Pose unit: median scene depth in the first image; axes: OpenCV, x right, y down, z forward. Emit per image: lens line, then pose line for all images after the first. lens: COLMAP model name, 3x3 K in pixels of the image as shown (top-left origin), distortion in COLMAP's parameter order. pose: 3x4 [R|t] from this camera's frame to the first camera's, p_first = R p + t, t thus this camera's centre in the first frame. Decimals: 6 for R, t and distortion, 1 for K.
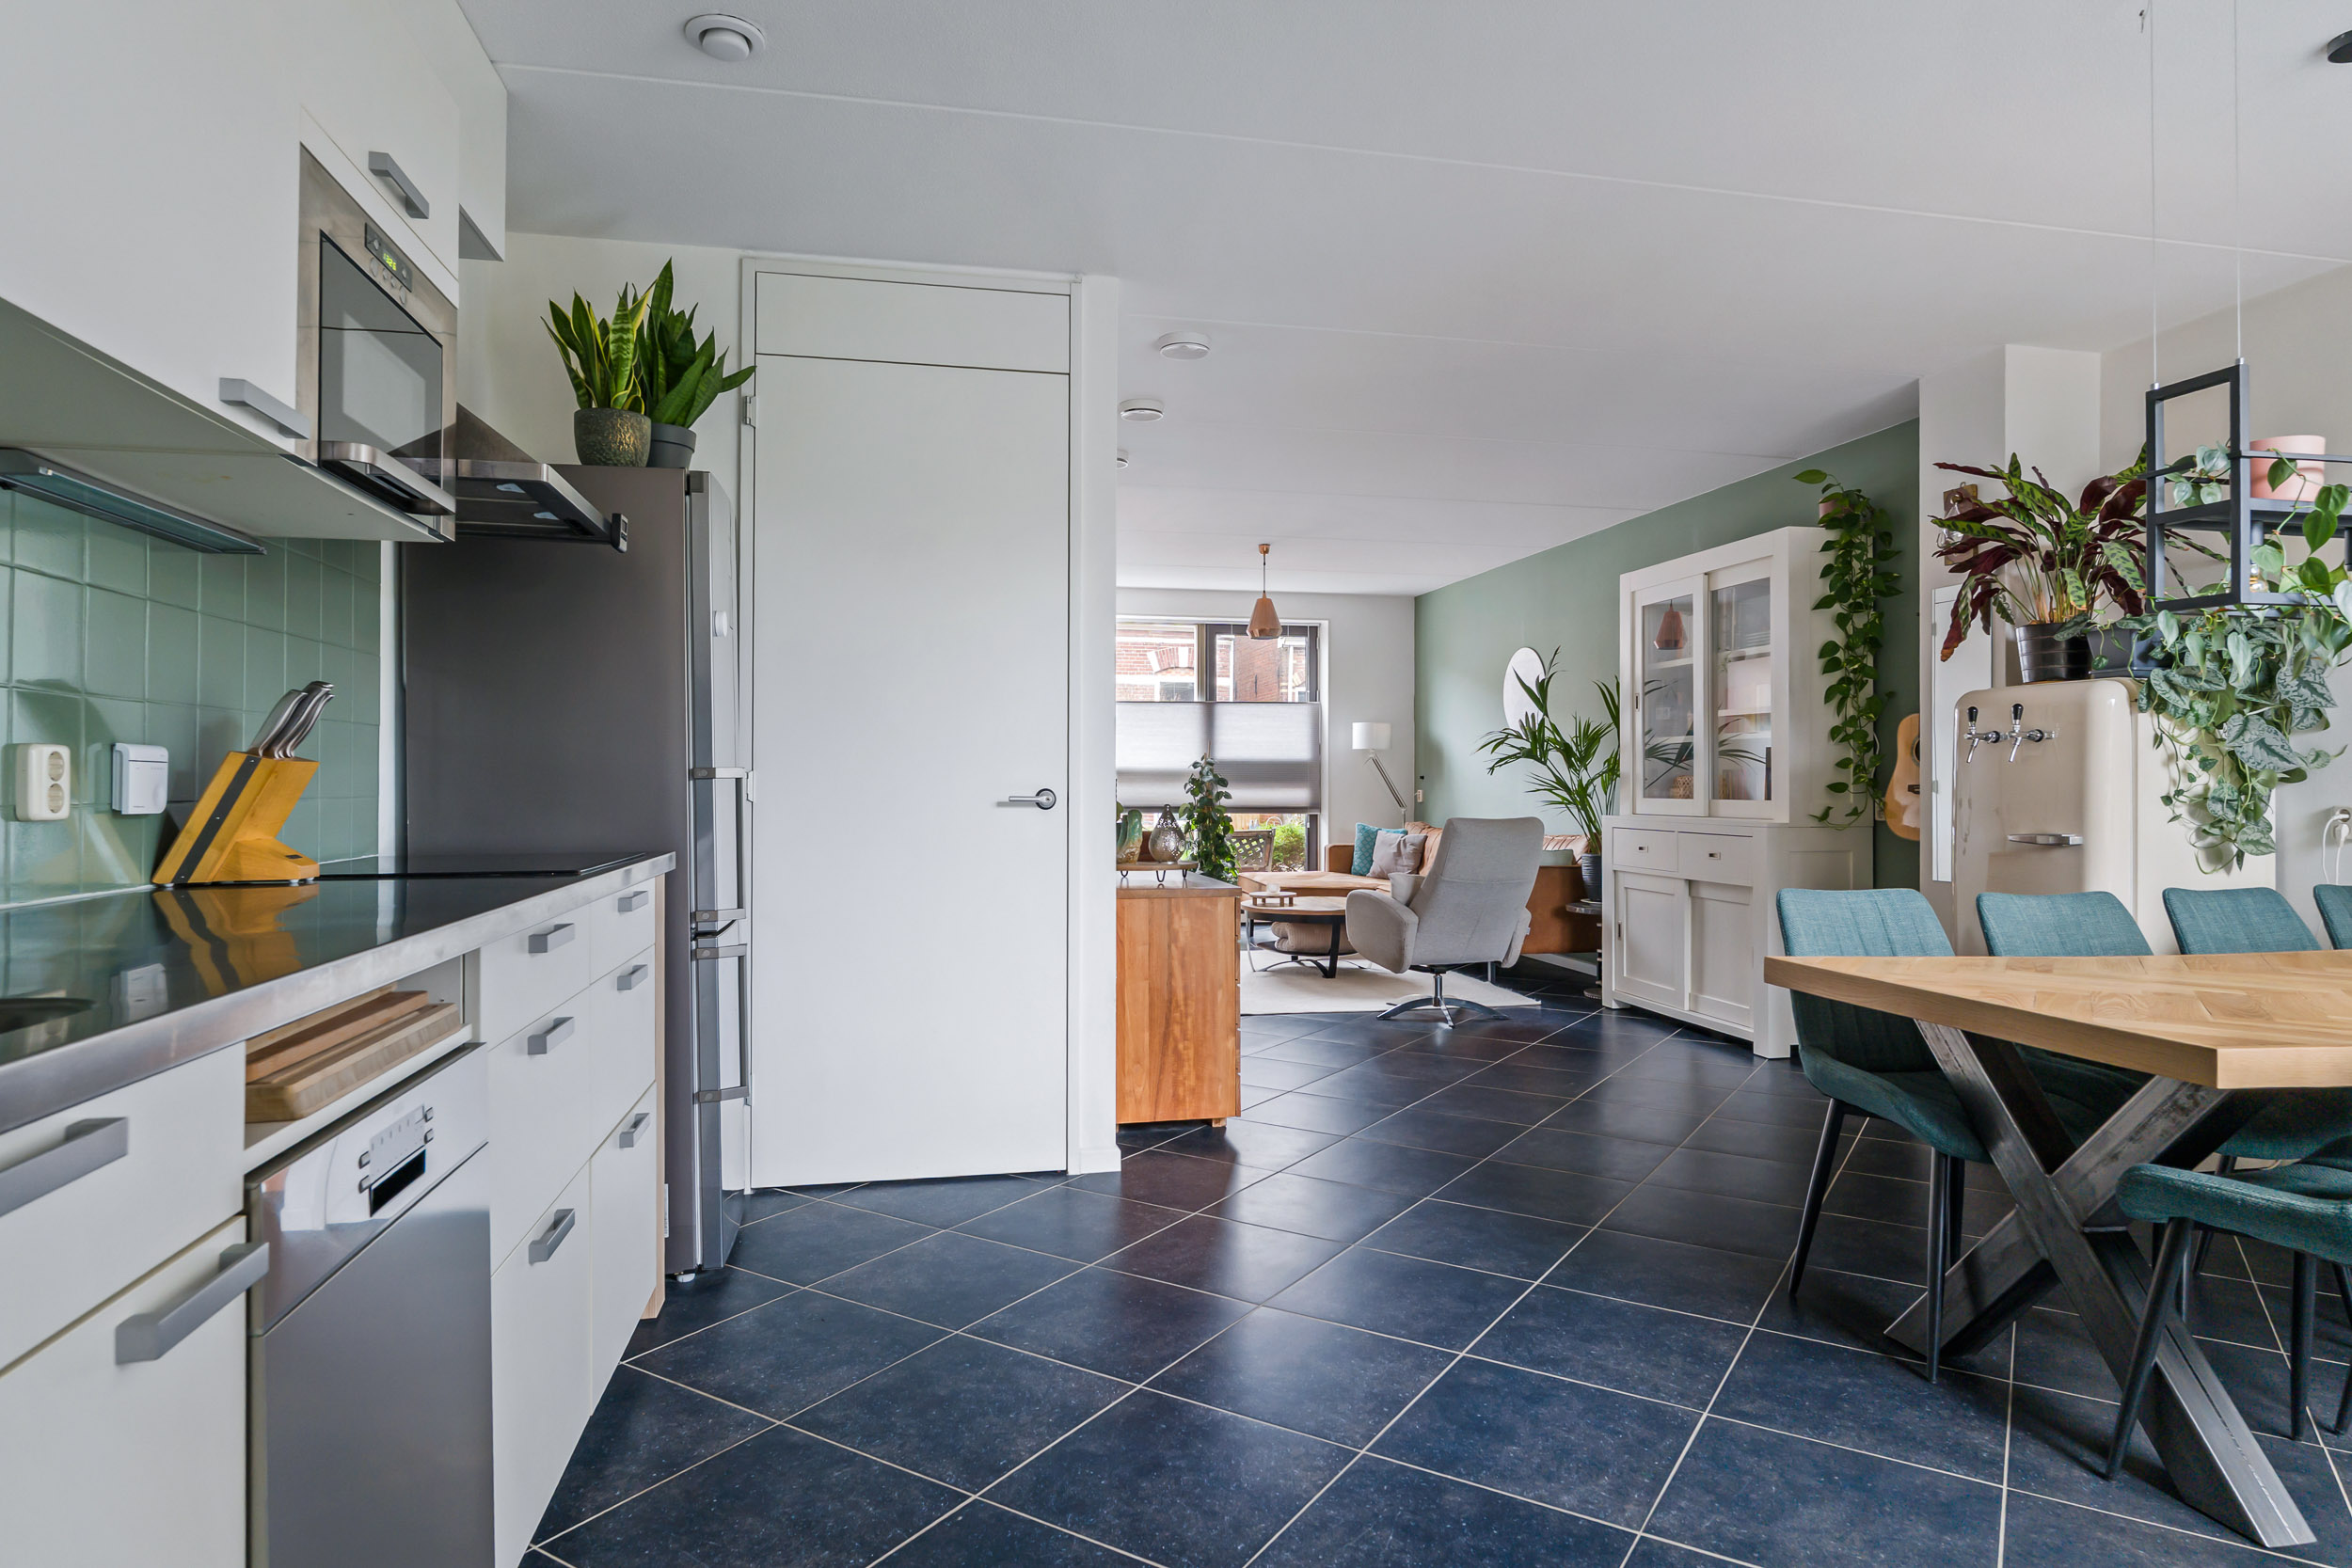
lens RADIAL K [[1332.7, 0, 1172.7], [0, 1332.7, 778.1], [0, 0, 1]] dist [-0.004738, 0.000382]
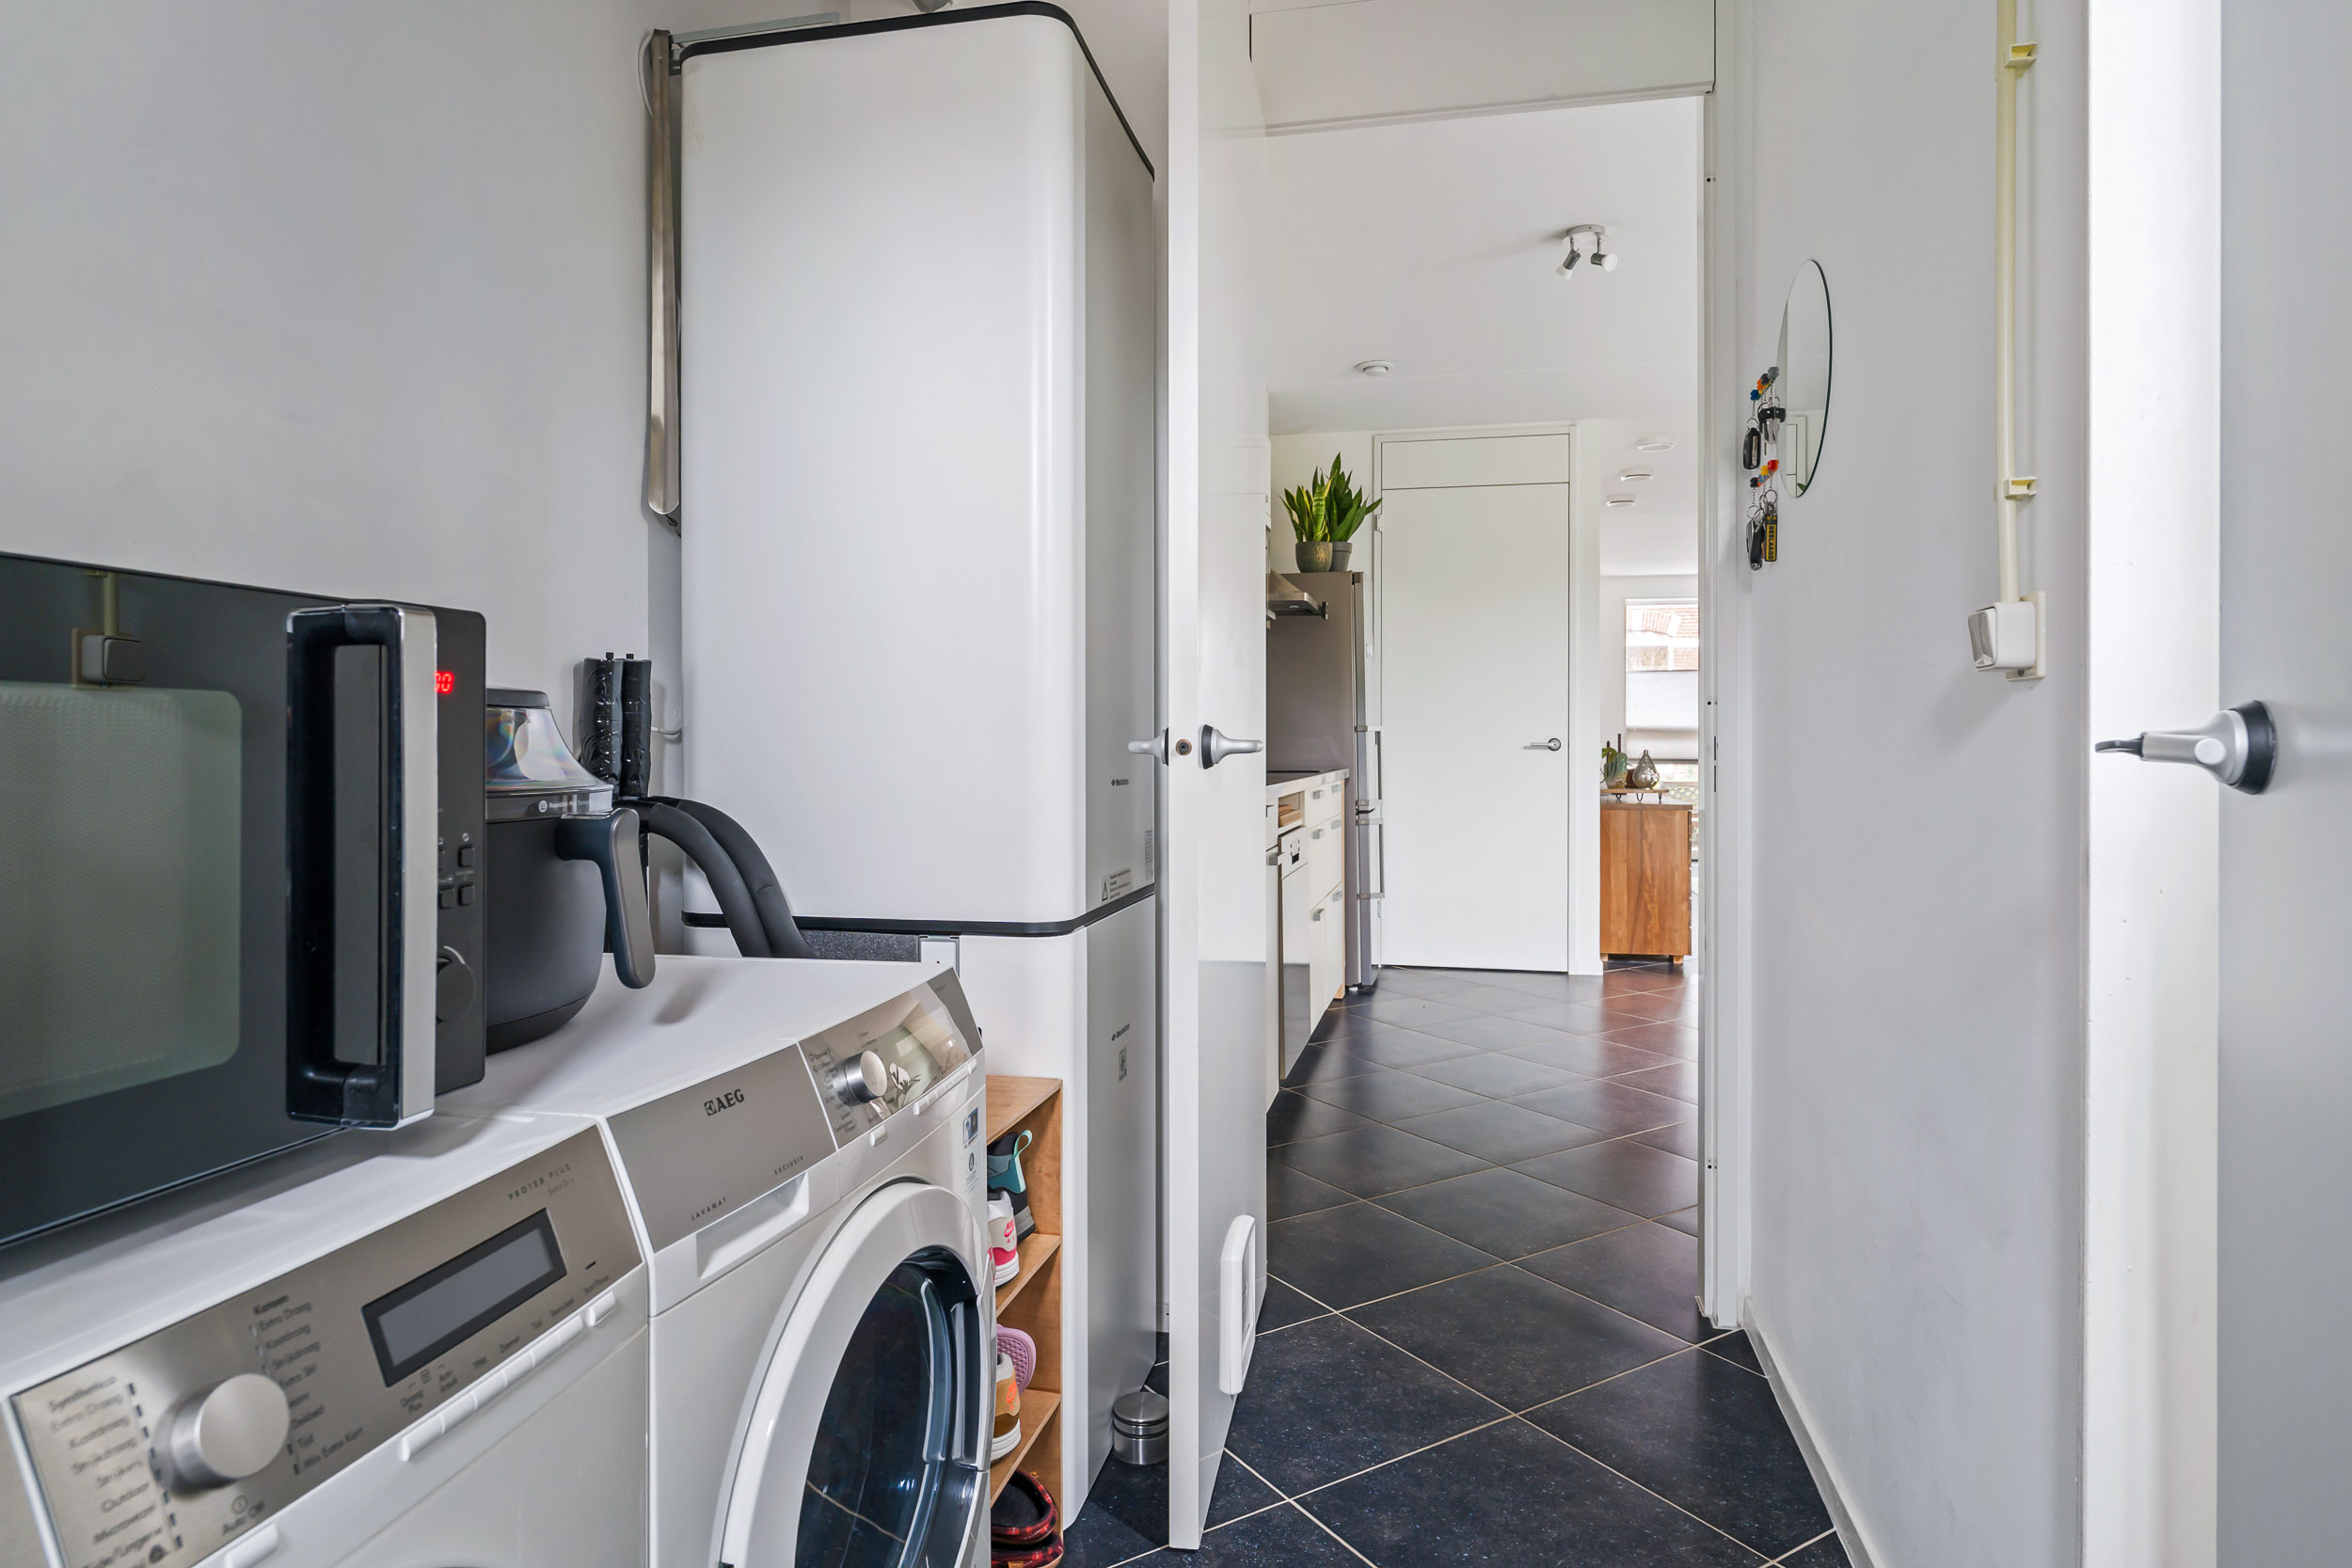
lens RADIAL K [[1332.7, 0, 1166.5], [0, 1332.7, 741.5], [0, 0, 1]] dist [-0.004738, 0.000382]
pose [[0.909176, -0.002034, -0.416408, 0.175643], [0.001195, 0.999997, -0.002276, 0.017288], [0.416411, 0.001572, 0.909175, -0.787057]]
